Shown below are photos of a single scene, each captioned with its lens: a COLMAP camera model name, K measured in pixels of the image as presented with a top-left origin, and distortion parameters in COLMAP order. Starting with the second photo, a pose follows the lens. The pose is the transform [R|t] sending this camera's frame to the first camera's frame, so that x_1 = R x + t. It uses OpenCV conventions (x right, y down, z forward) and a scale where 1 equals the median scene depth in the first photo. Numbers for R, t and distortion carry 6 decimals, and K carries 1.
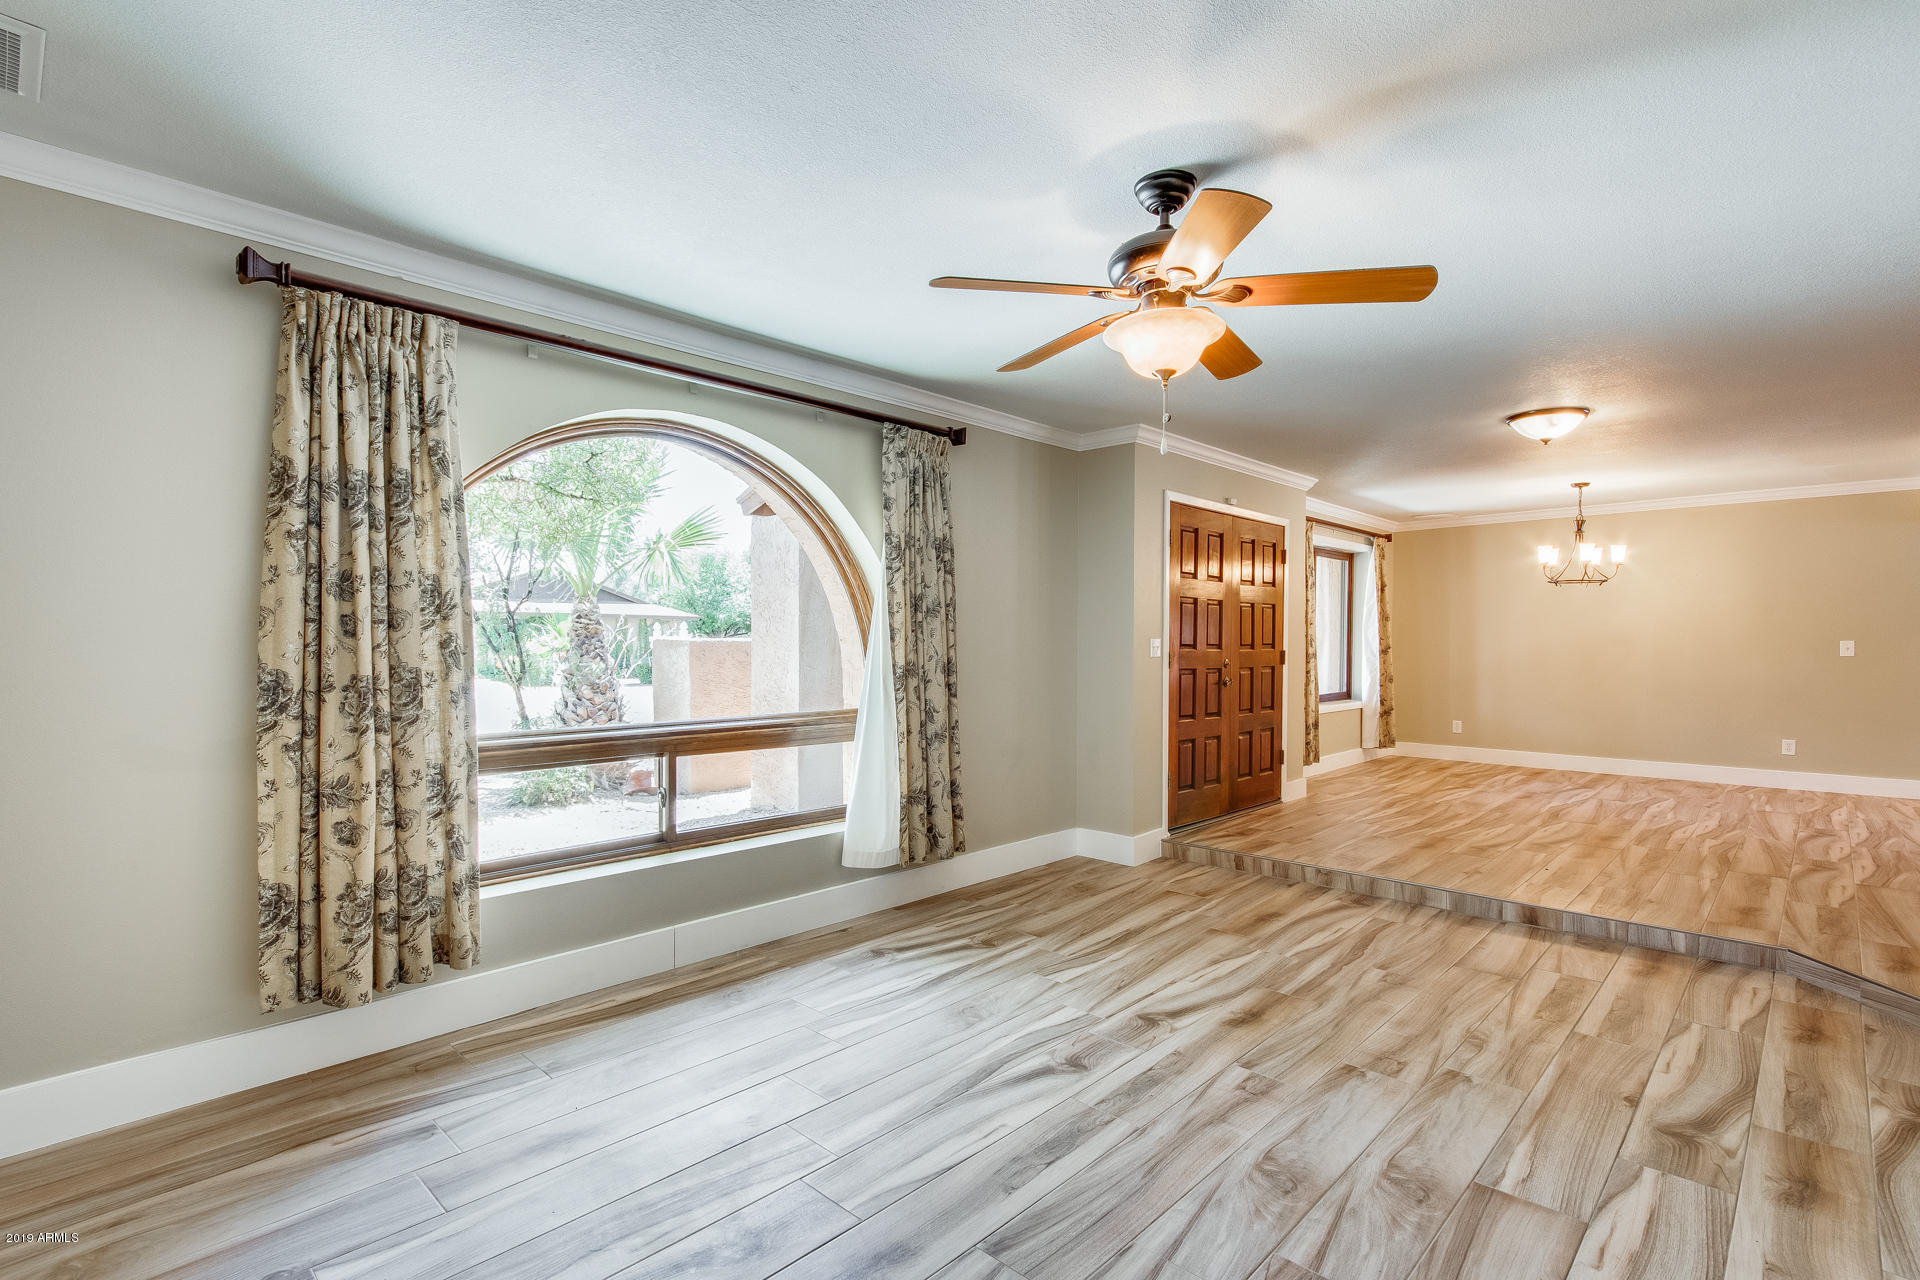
lens RADIAL K [[902.2, 0, 932.8], [0, 902.2, 634.7], [0, 0, 1]] dist [0.003976, -0.001257]
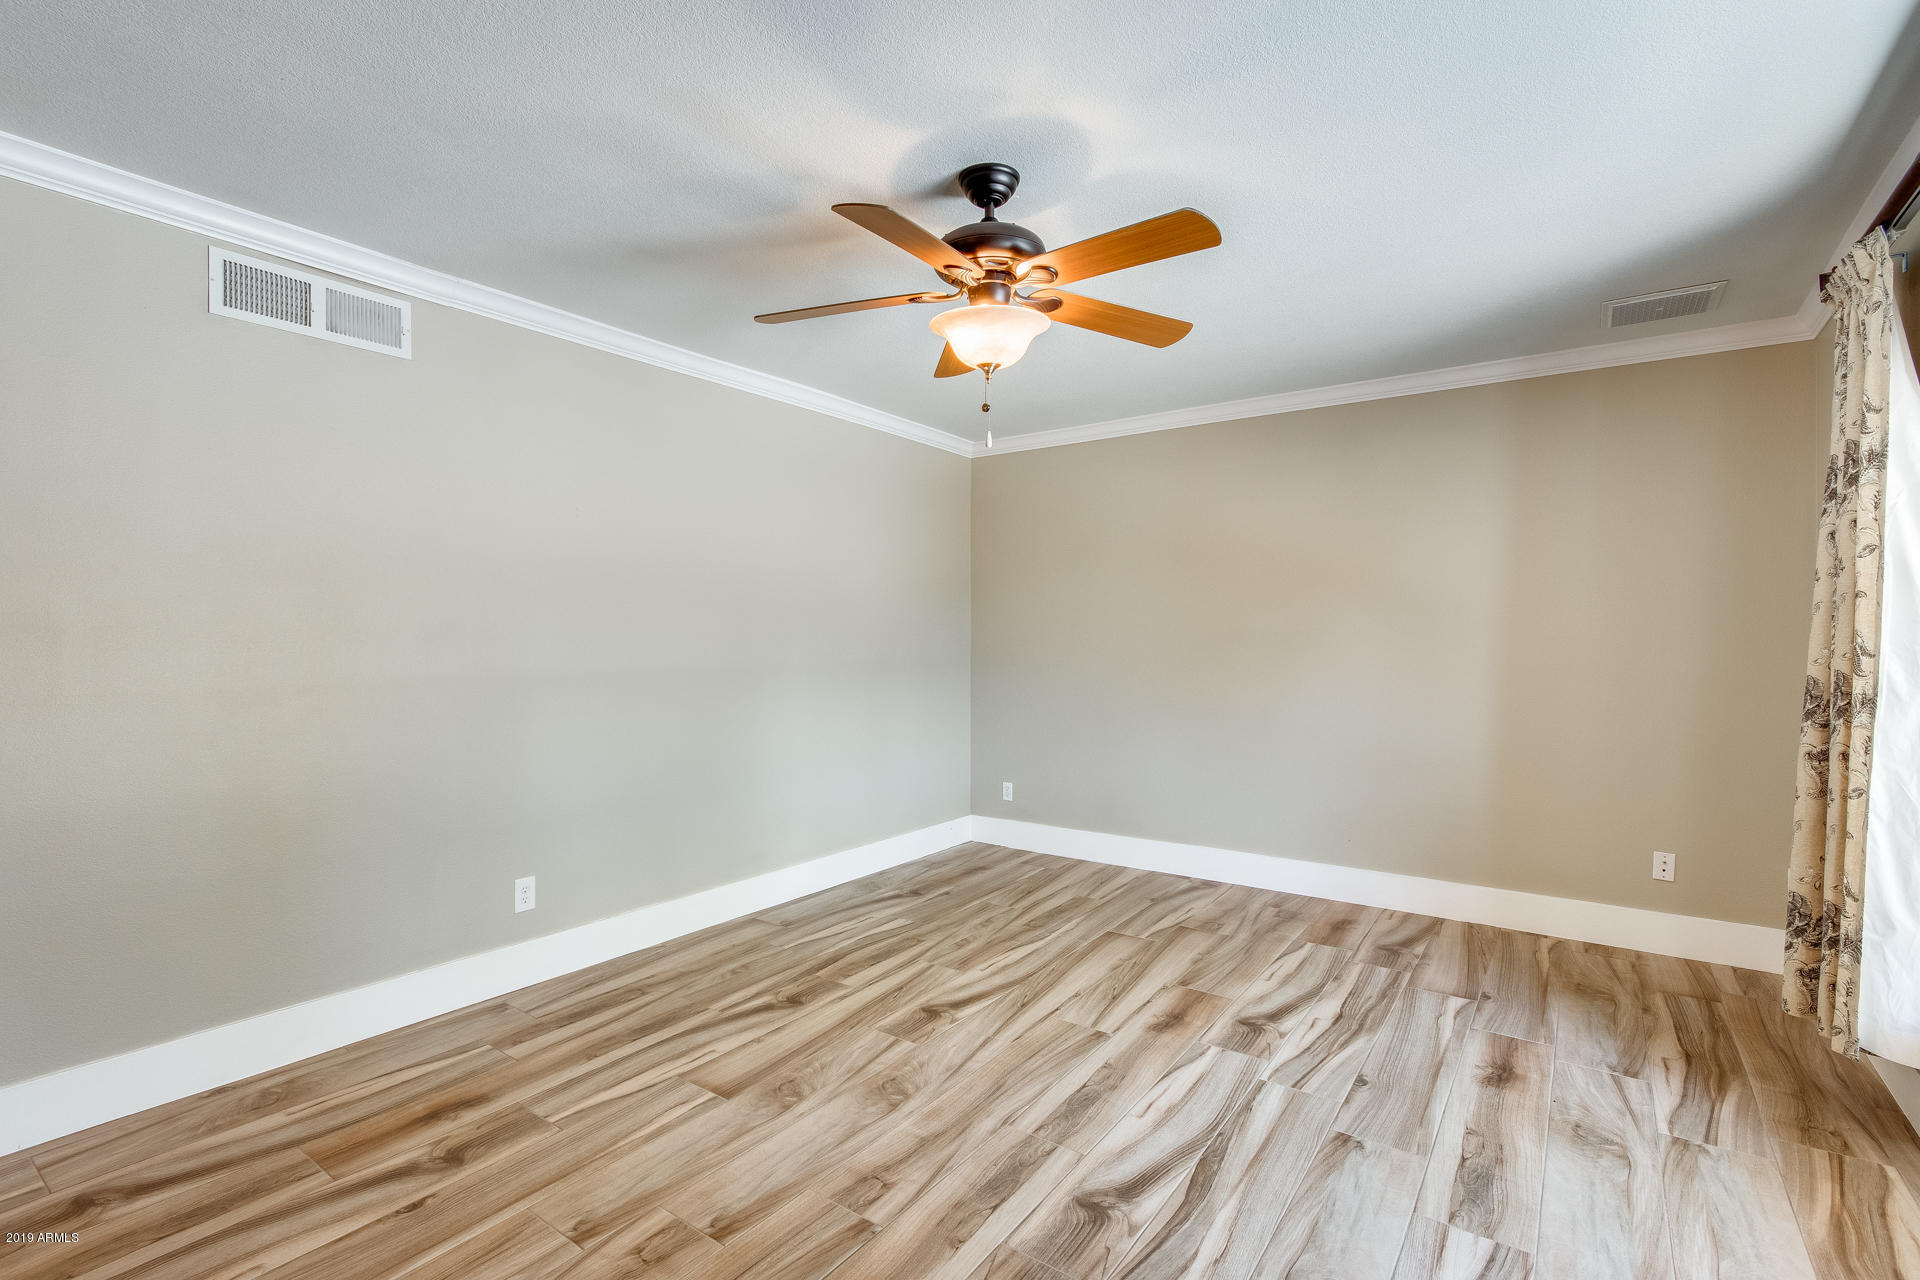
lens RADIAL K [[891.9, 0, 933.6], [0, 891.9, 635.8], [0, 0, 1]] dist [0.003999, 0.000109]
pose [[-0.989559, -0.002519, -0.144105, 0.455176], [-0.001219, 0.999958, -0.009113, 0.014718], [0.144122, -0.008842, -0.989520, 1.972279]]
